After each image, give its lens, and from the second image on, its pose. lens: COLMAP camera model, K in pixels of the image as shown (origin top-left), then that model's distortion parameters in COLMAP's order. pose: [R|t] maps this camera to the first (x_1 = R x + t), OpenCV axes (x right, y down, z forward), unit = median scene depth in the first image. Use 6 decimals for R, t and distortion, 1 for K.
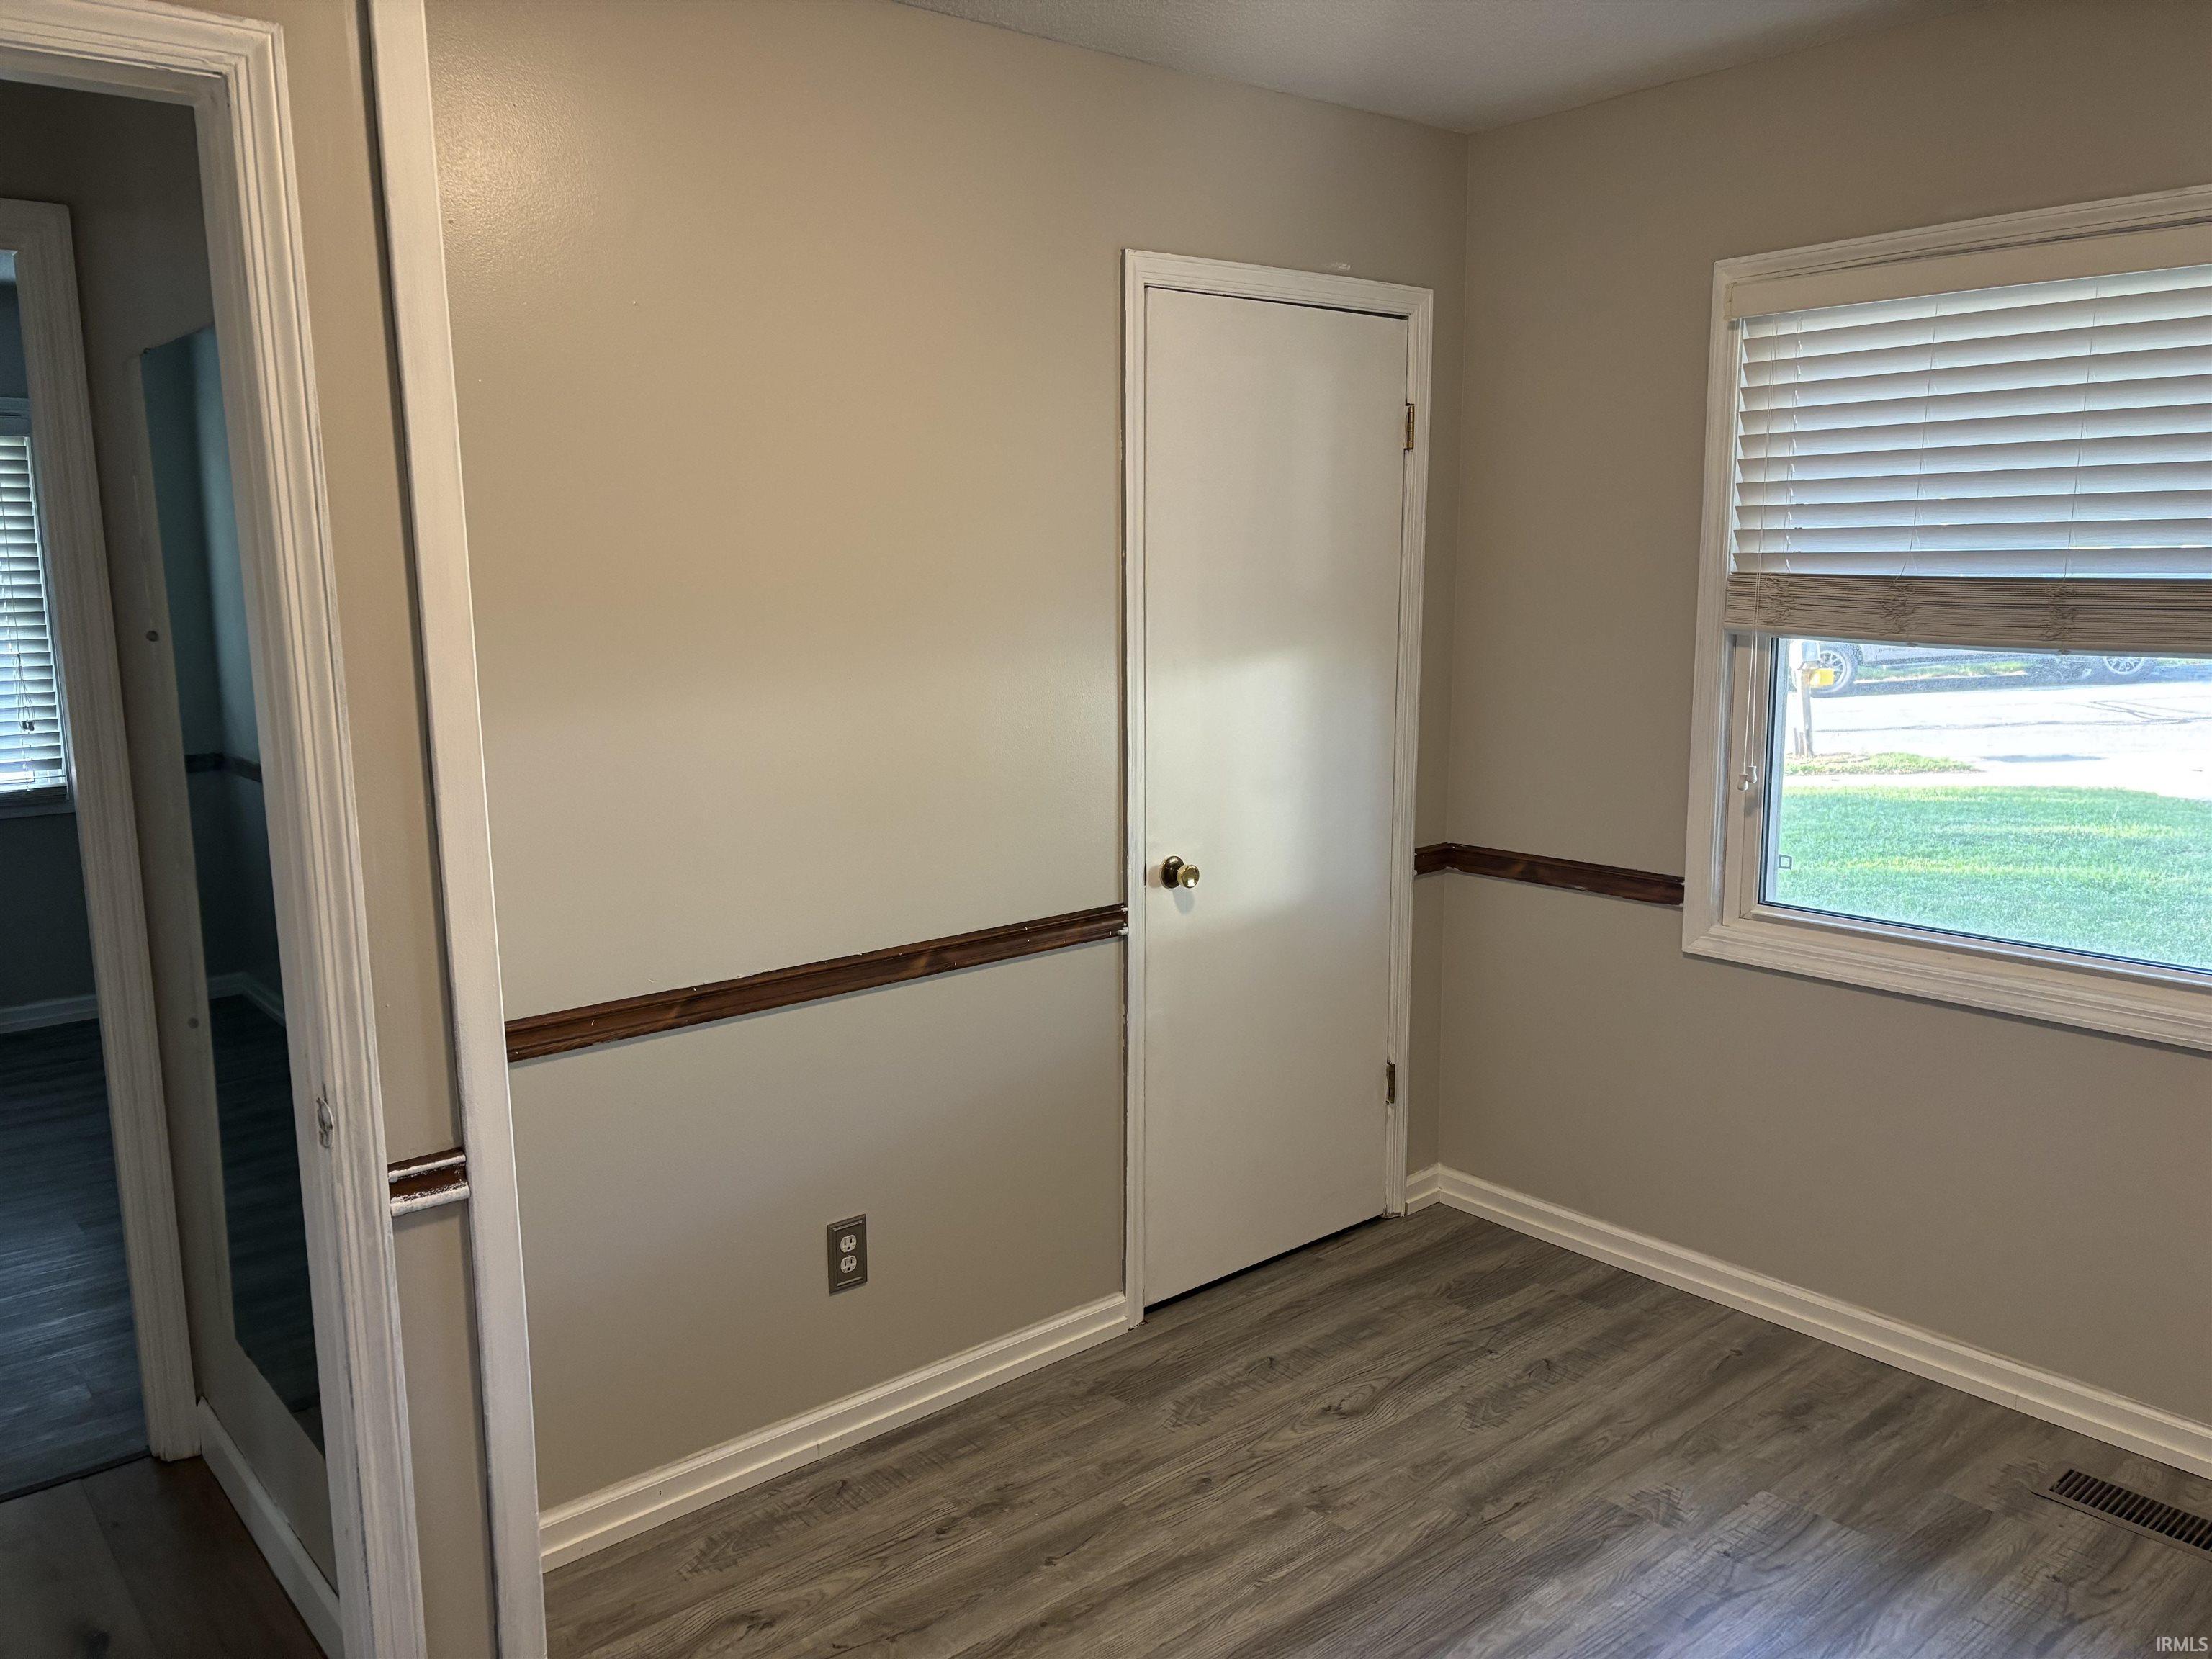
lens RADIAL K [[1691.5, 0, 1119.2], [0, 1691.5, 840.6], [0, 0, 1]] dist [0.059119, -0.035395]
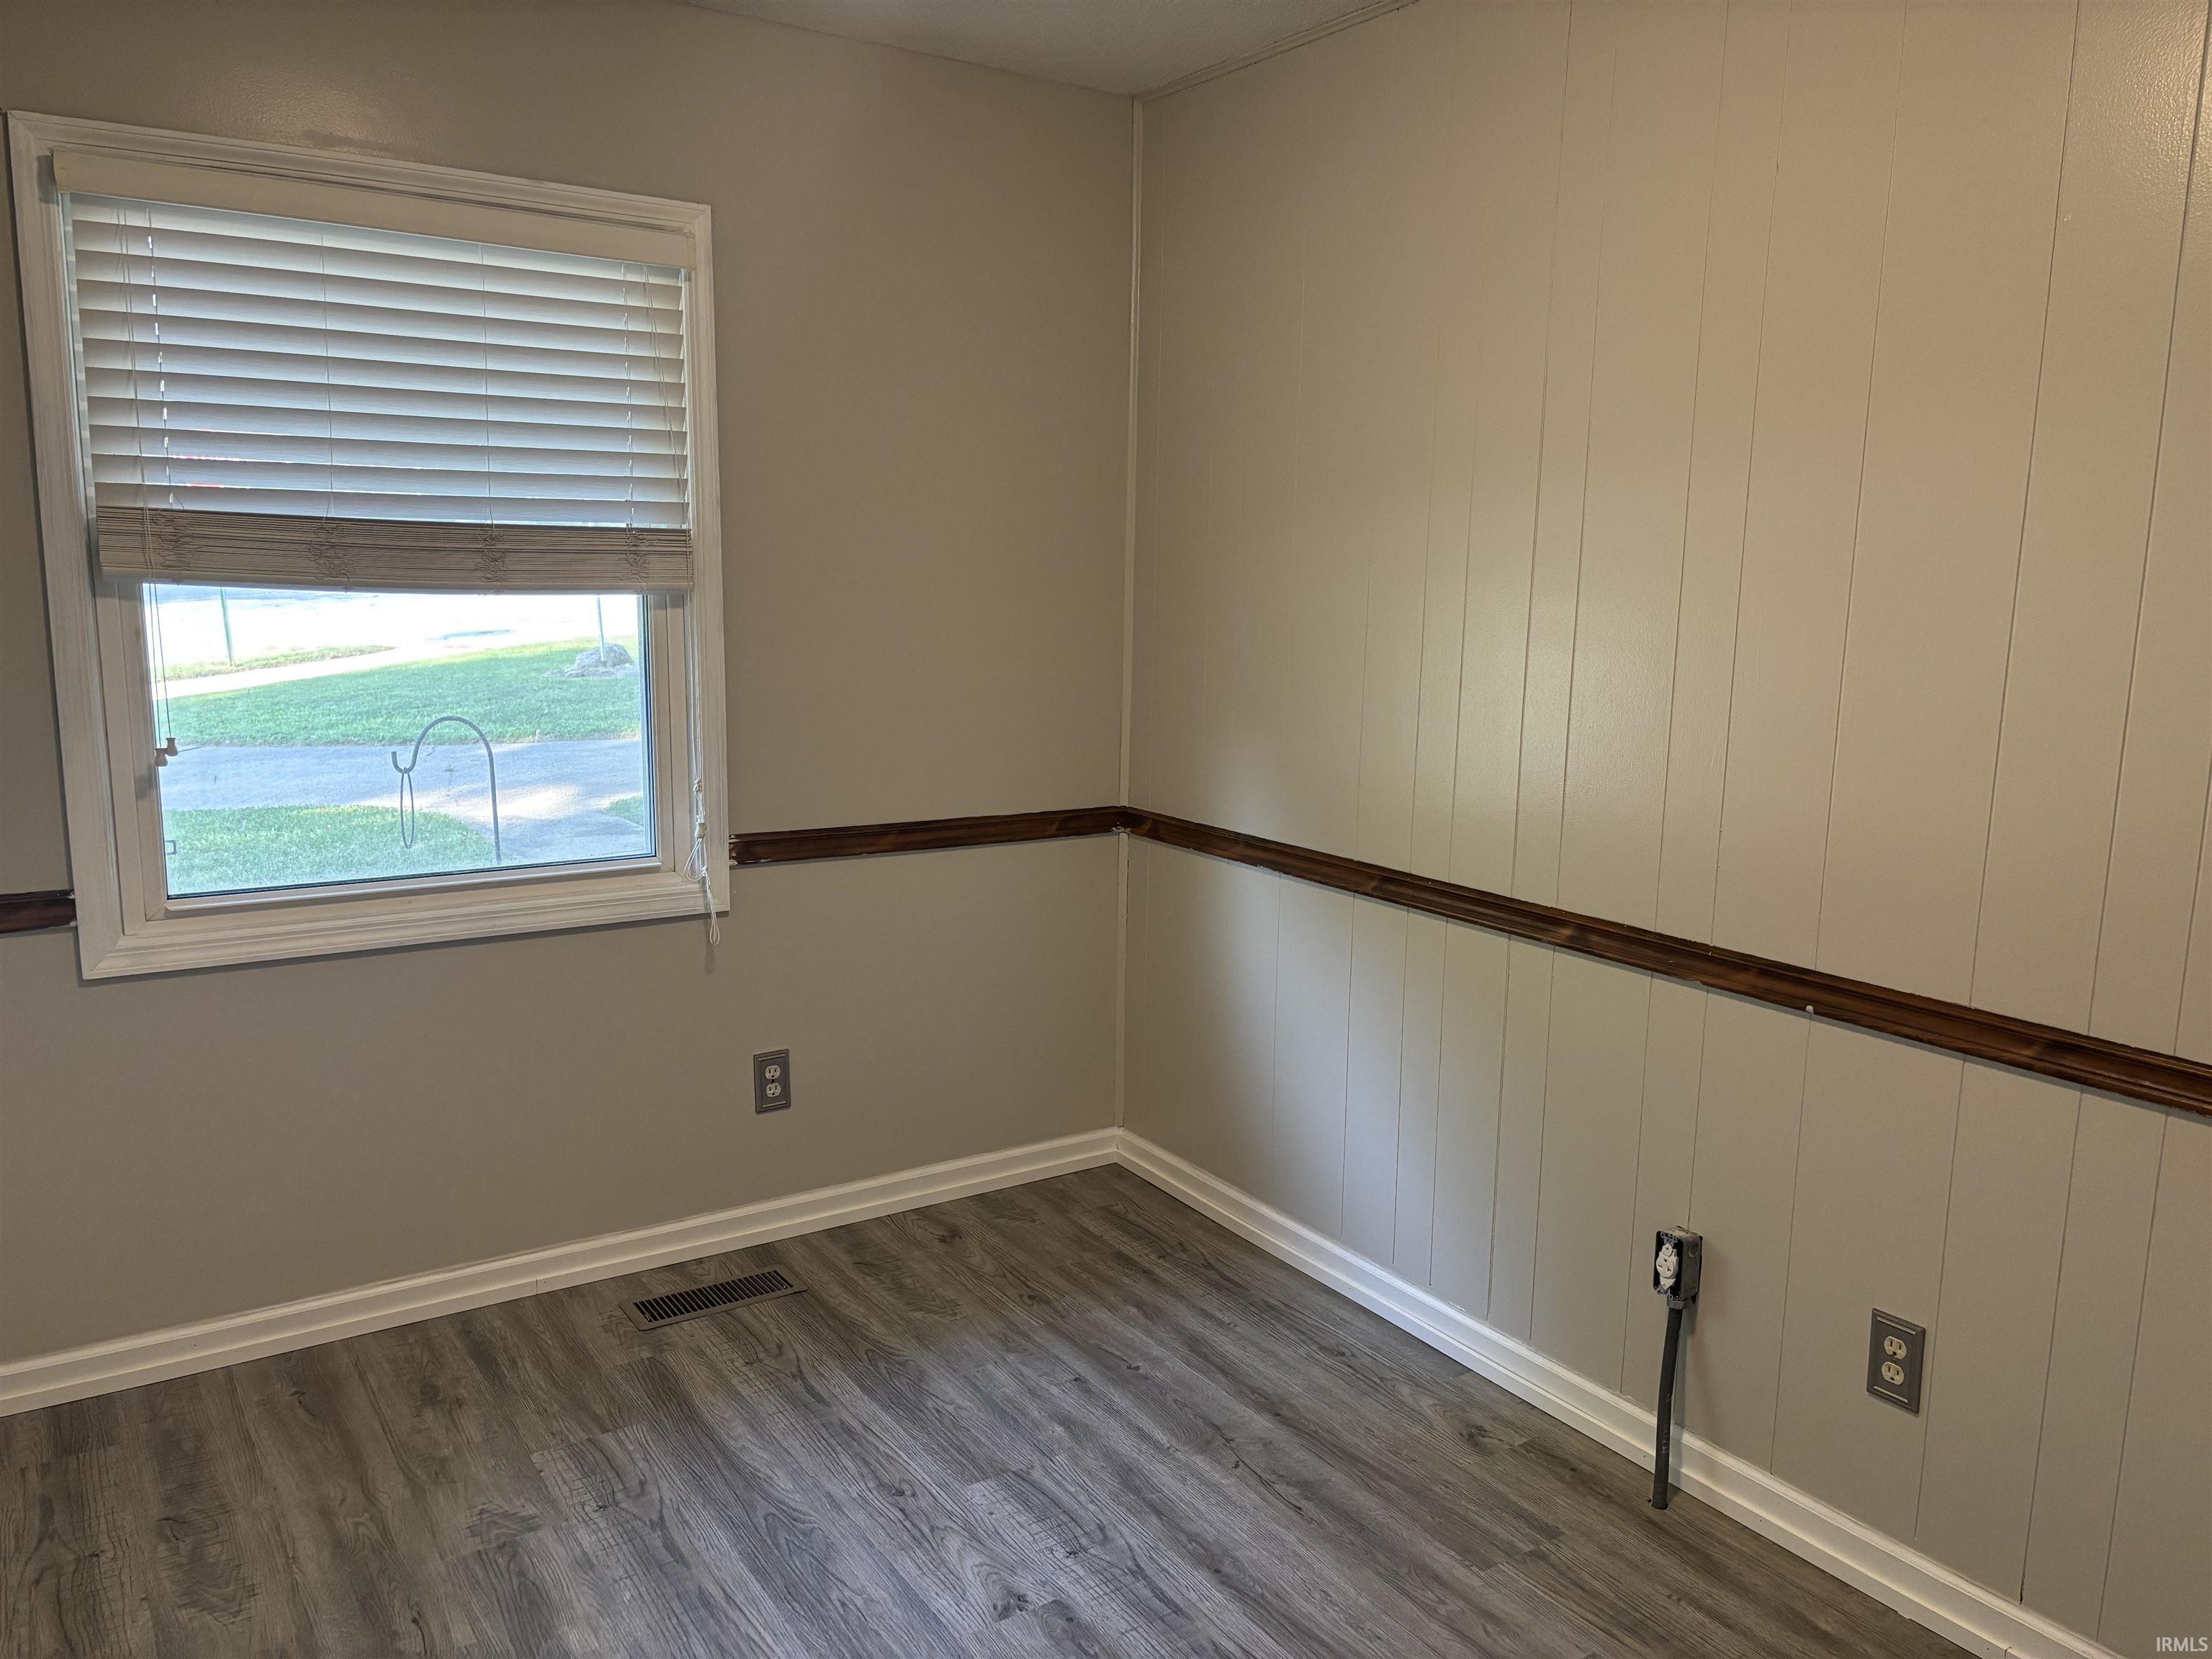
lens RADIAL K [[1691.5, 0, 1120.9], [0, 1691.5, 825.1], [0, 0, 1]] dist [0.059119, -0.035395]
pose [[0.123147, -0.151139, 0.980812, -0.437215], [0.147738, 0.980113, 0.132482, -0.046267], [-0.981330, 0.128588, 0.143027, 0.440703]]
